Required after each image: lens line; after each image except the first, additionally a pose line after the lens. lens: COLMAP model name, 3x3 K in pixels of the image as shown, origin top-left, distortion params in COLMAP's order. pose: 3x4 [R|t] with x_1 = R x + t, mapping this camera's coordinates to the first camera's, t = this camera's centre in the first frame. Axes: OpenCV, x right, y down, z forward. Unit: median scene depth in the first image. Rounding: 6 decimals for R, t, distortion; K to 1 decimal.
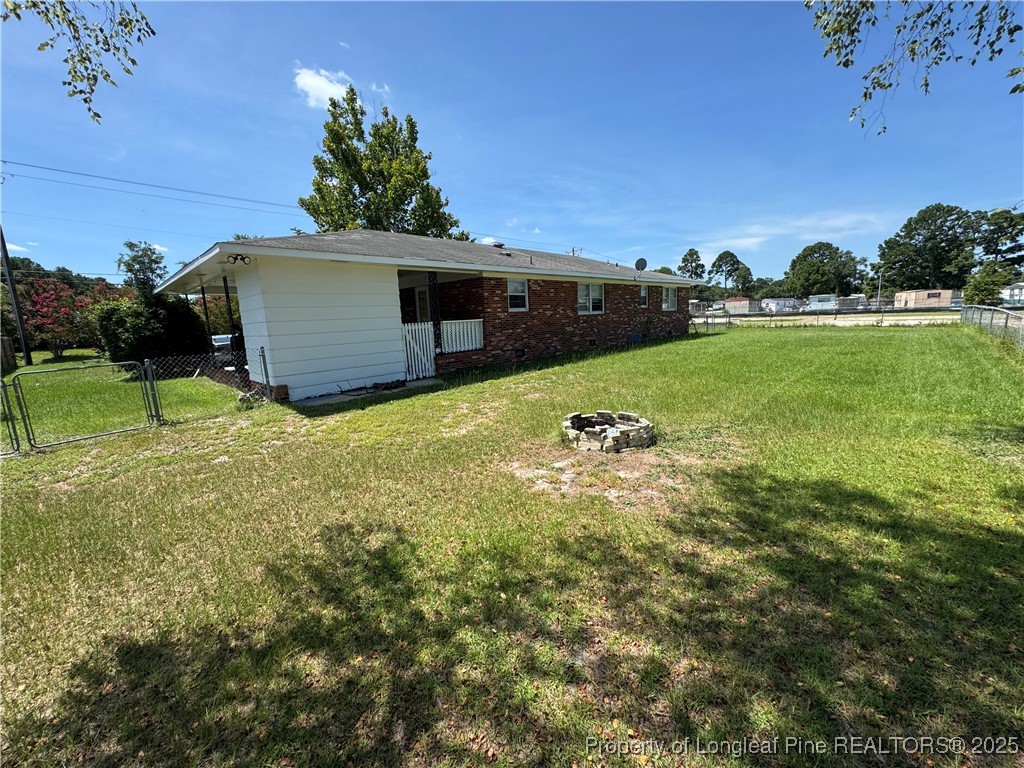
lens RADIAL K [[407.4, 0, 516.2], [0, 407.4, 386.8], [0, 0, 1]] dist [-0.001786, 0.000014]
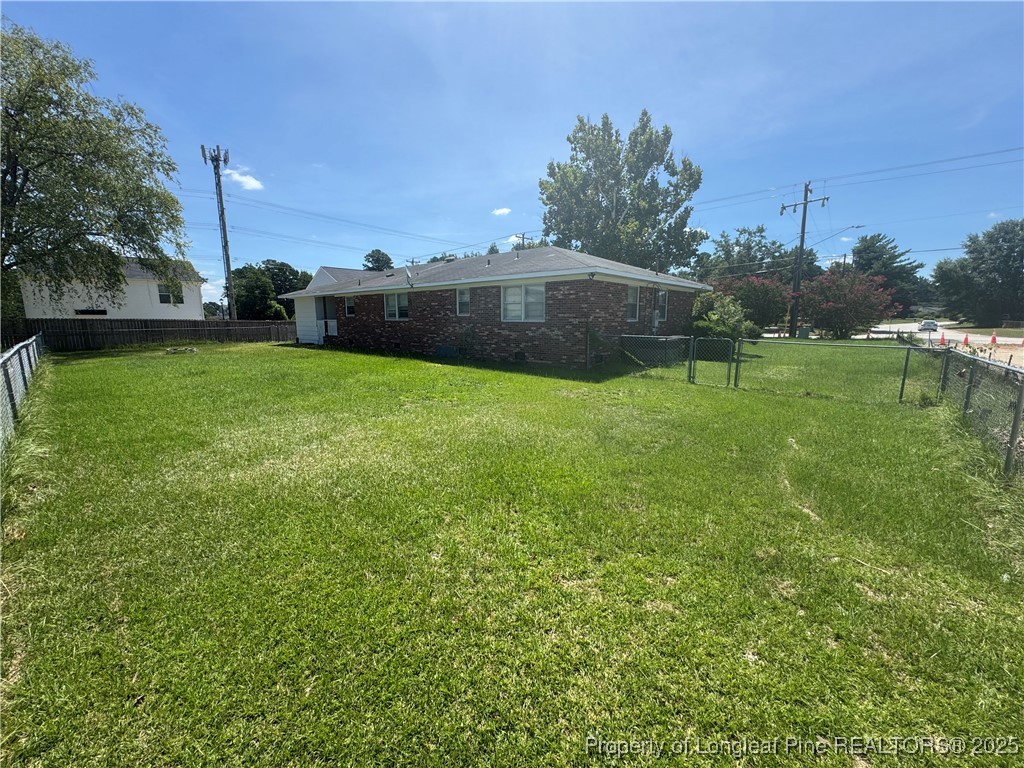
lens RADIAL K [[407.4, 0, 513.3], [0, 407.4, 381.0], [0, 0, 1]] dist [-0.001786, 0.000014]
pose [[0.035063, 0.174102, -0.984103, 1.651384], [-0.193692, 0.967221, 0.164214, -0.325079], [0.980436, 0.184855, 0.067635, 1.565822]]
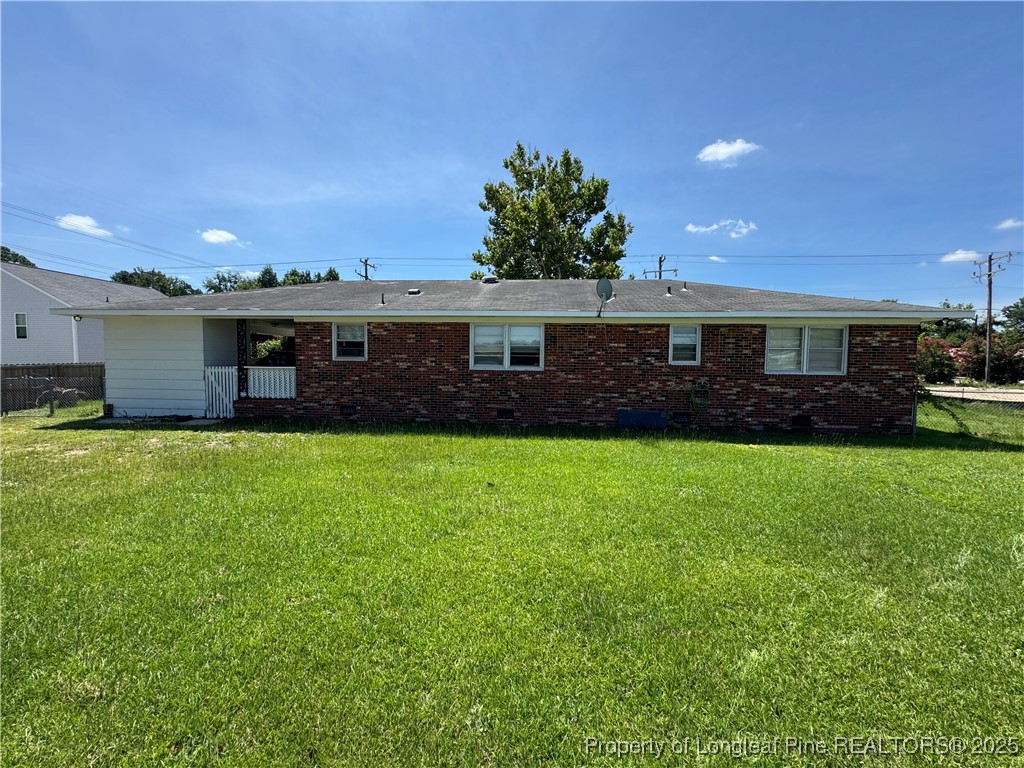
lens RADIAL K [[407.4, 0, 511.1], [0, 407.4, 384.8], [0, 0, 1]] dist [-0.001786, 0.000014]
pose [[0.620042, 0.070249, -0.781417, 0.867126], [-0.175488, 0.983167, -0.050861, -0.151428], [0.764690, 0.168666, 0.621933, 0.740355]]
